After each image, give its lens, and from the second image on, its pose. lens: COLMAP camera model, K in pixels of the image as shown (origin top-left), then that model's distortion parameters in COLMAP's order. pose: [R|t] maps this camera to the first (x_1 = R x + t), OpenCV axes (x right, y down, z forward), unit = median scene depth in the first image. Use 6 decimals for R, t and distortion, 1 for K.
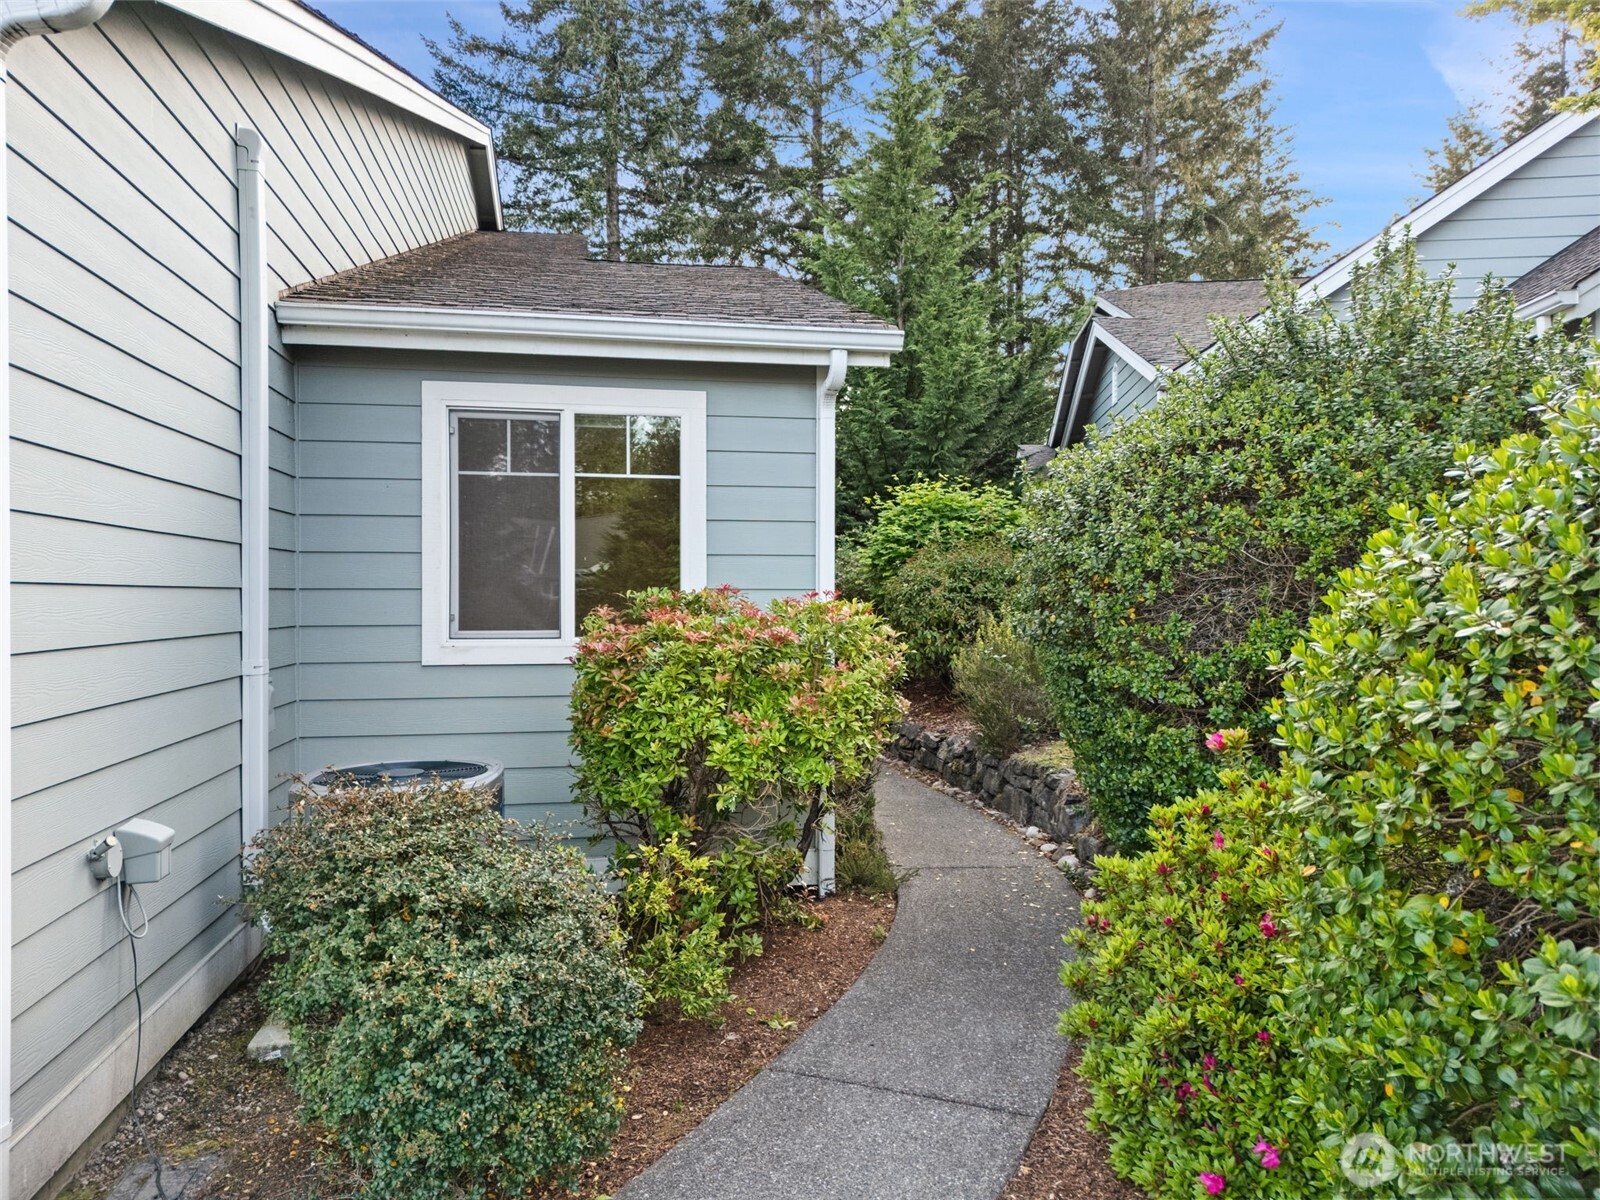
lens RADIAL K [[1166.7, 0, 800.0], [0, 1166.7, 600.0], [0, 0, 1]] dist [0.069138, -0.064606]
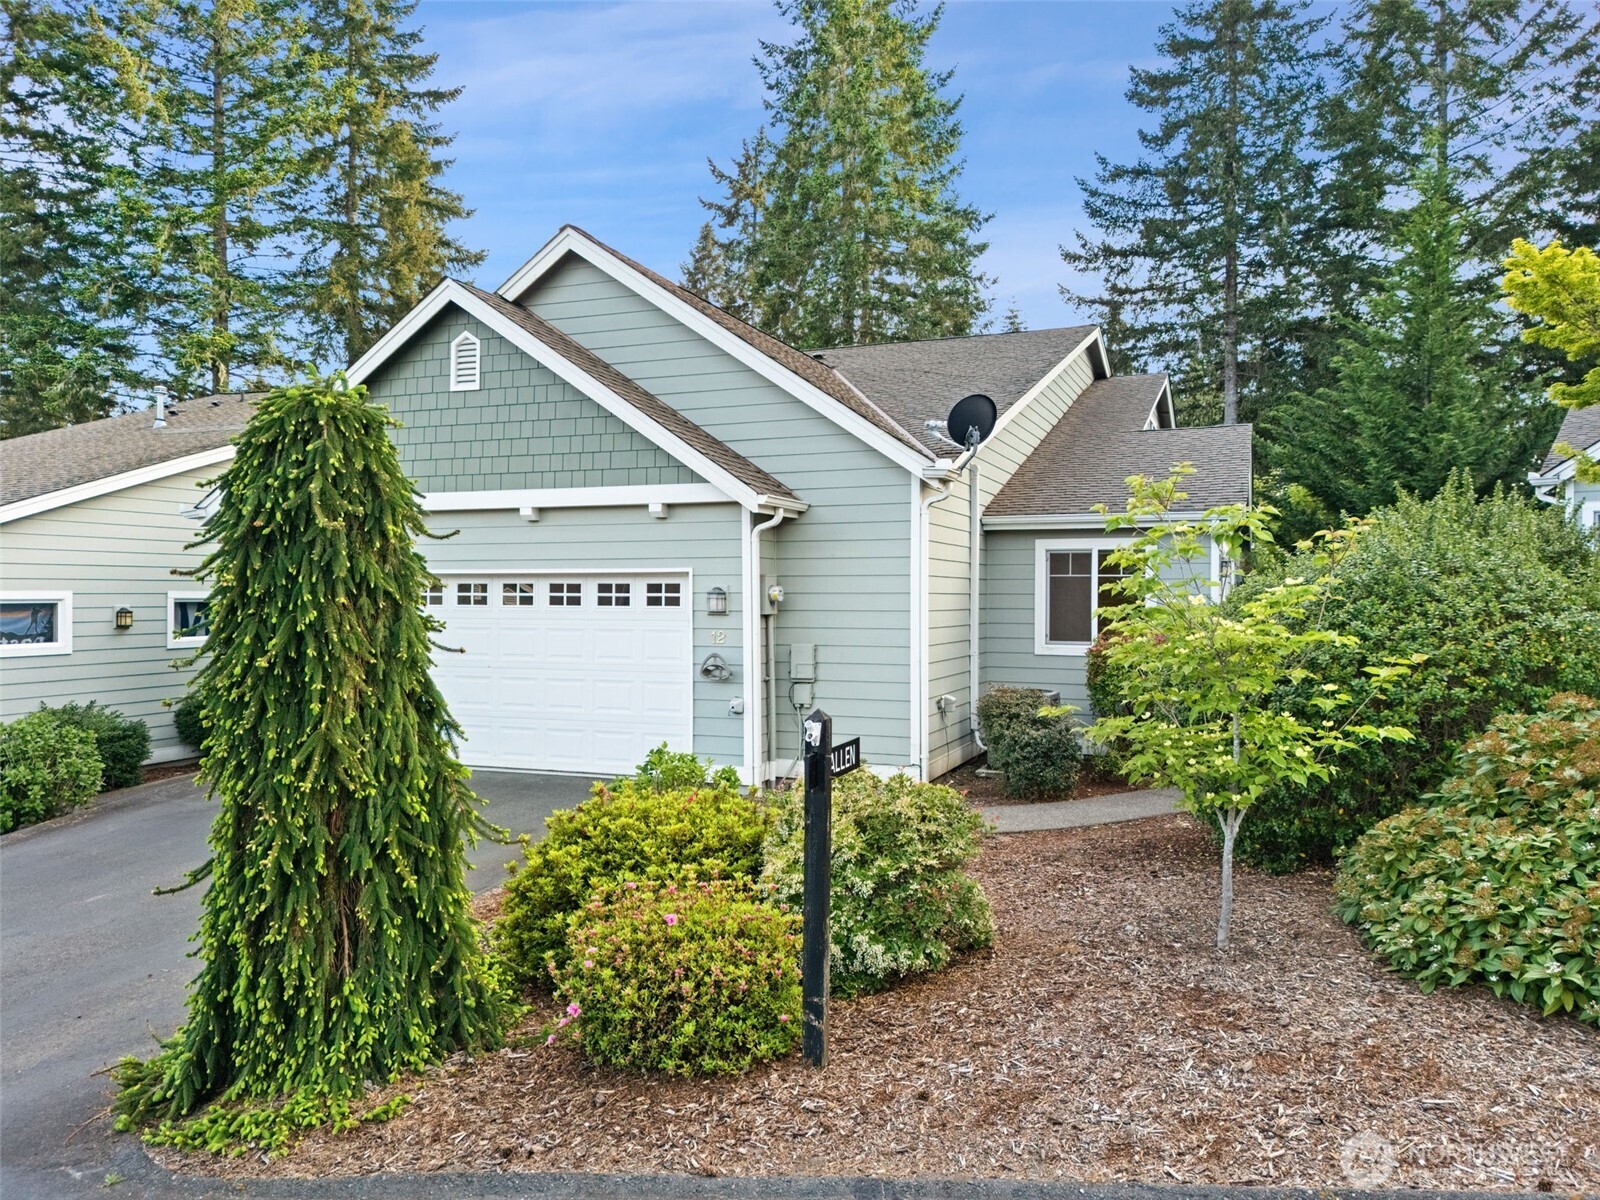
lens RADIAL K [[1166.7, 0, 800.0], [0, 1166.7, 600.0], [0, 0, 1]] dist [0.069138, -0.064606]
pose [[0.851965, 0.007063, -0.523552, 0.398141], [-0.007964, 0.999968, 0.000530, -0.041298], [0.523539, 0.003718, 0.851994, -0.987675]]
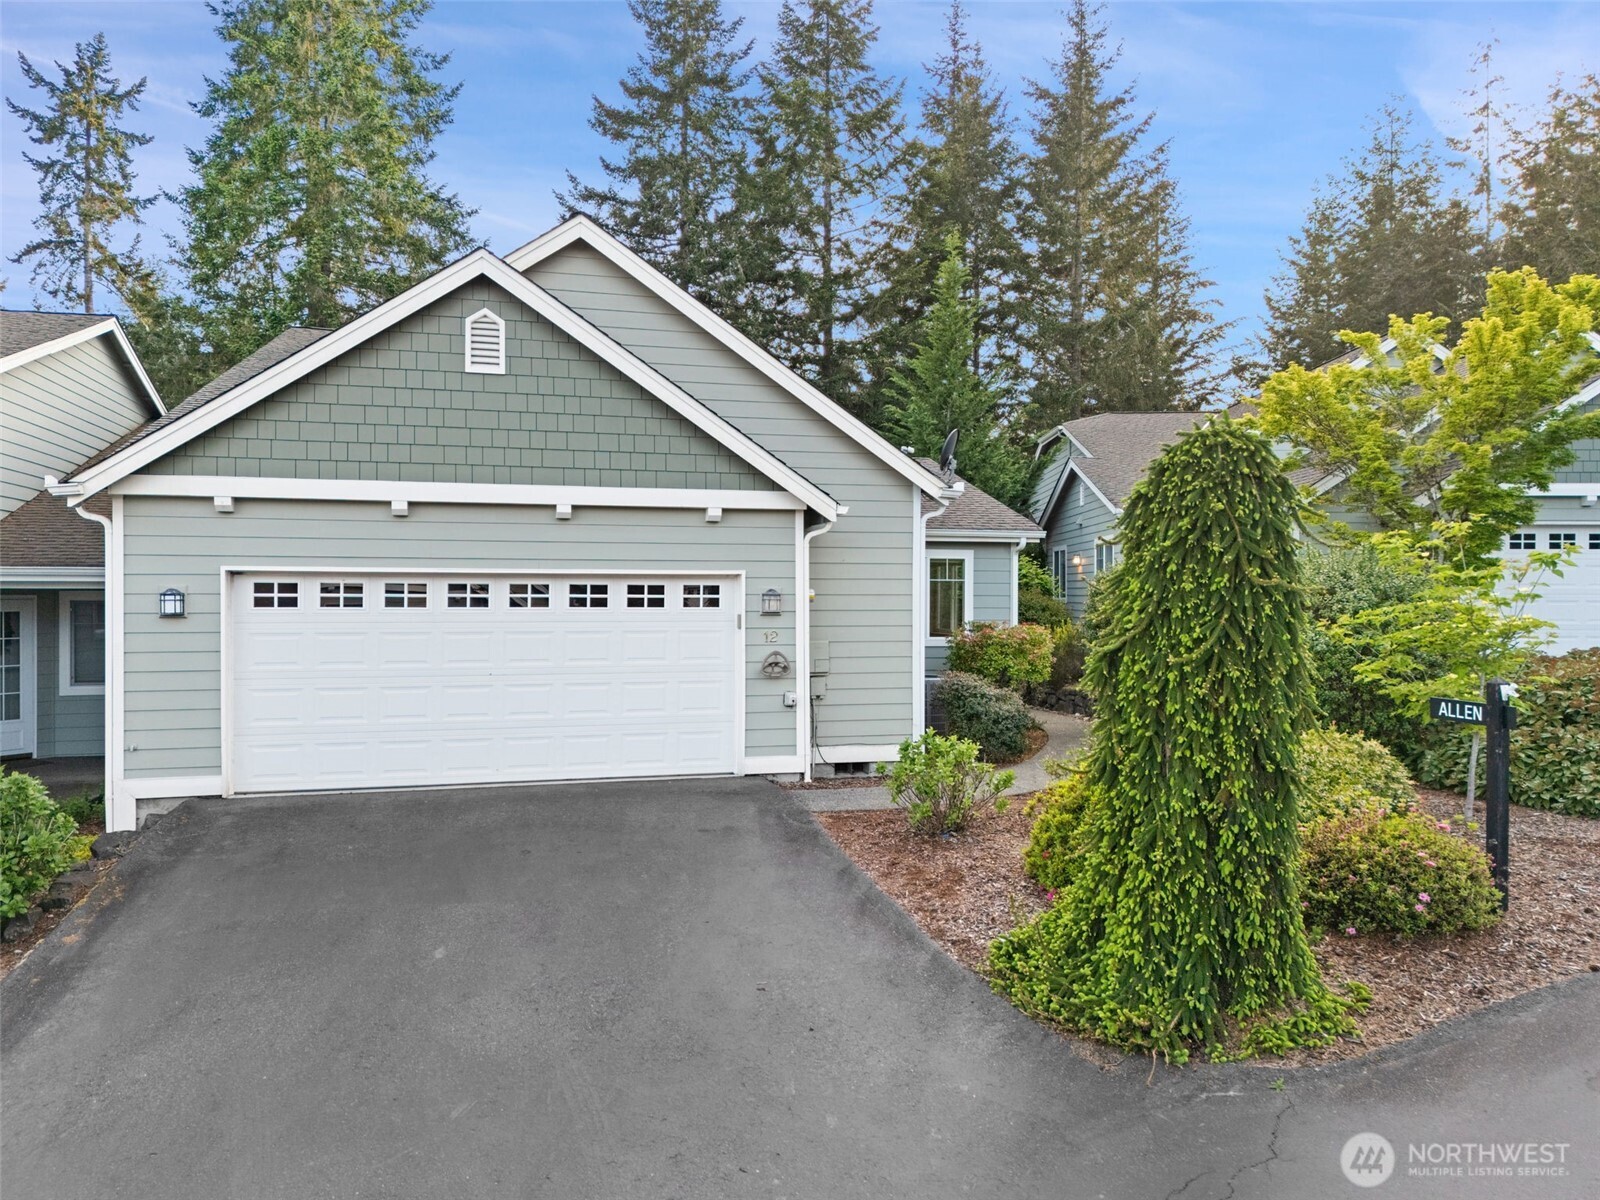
lens RADIAL K [[1166.7, 0, 800.0], [0, 1166.7, 600.0], [0, 0, 1]] dist [0.069138, -0.064606]
pose [[0.996853, 0.004619, 0.079139, -0.551686], [-0.004471, 0.999988, -0.002049, -0.038162], [-0.079147, 0.001689, 0.996861, -1.353429]]
